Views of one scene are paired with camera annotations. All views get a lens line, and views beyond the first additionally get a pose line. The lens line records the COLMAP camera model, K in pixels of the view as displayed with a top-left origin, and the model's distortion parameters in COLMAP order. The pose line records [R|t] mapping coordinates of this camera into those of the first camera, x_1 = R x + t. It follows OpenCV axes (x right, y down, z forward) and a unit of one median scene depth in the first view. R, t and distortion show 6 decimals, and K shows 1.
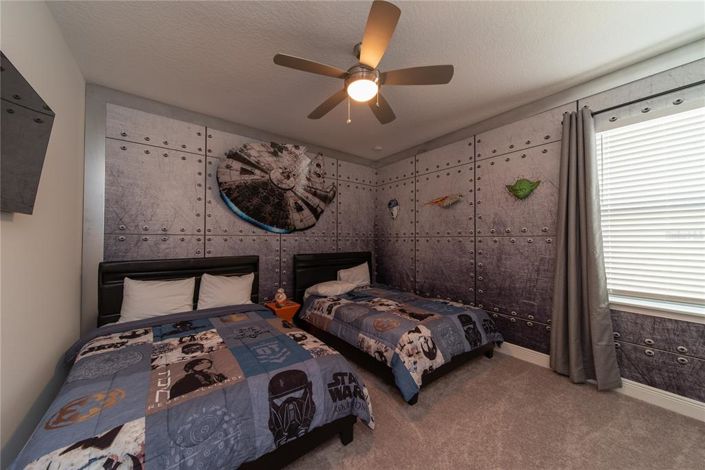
lens RADIAL K [[245.4, 0, 350.5], [0, 245.4, 238.6], [0, 0, 1]] dist [0.000603, 0.000025]
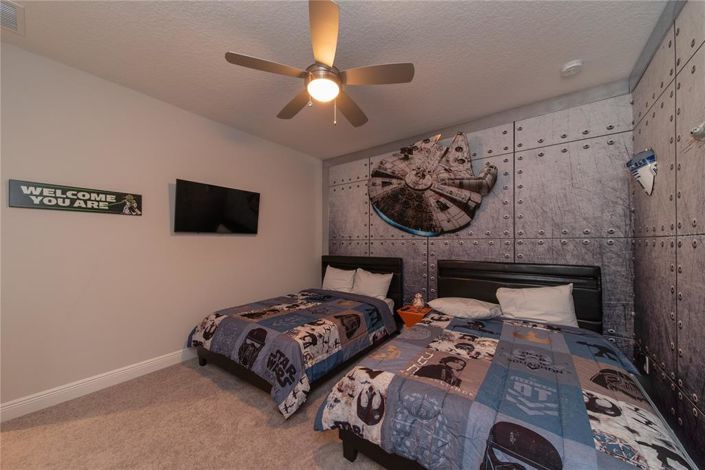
lens RADIAL K [[256.4, 0, 349.4], [0, 256.4, 239.0], [0, 0, 1]] dist [0.036175, 0.000019]
pose [[0.258474, -0.018140, -0.965848, 0.611855], [0.004098, 0.999835, -0.017682, 0.004784], [0.966009, 0.000612, 0.258506, 0.468316]]
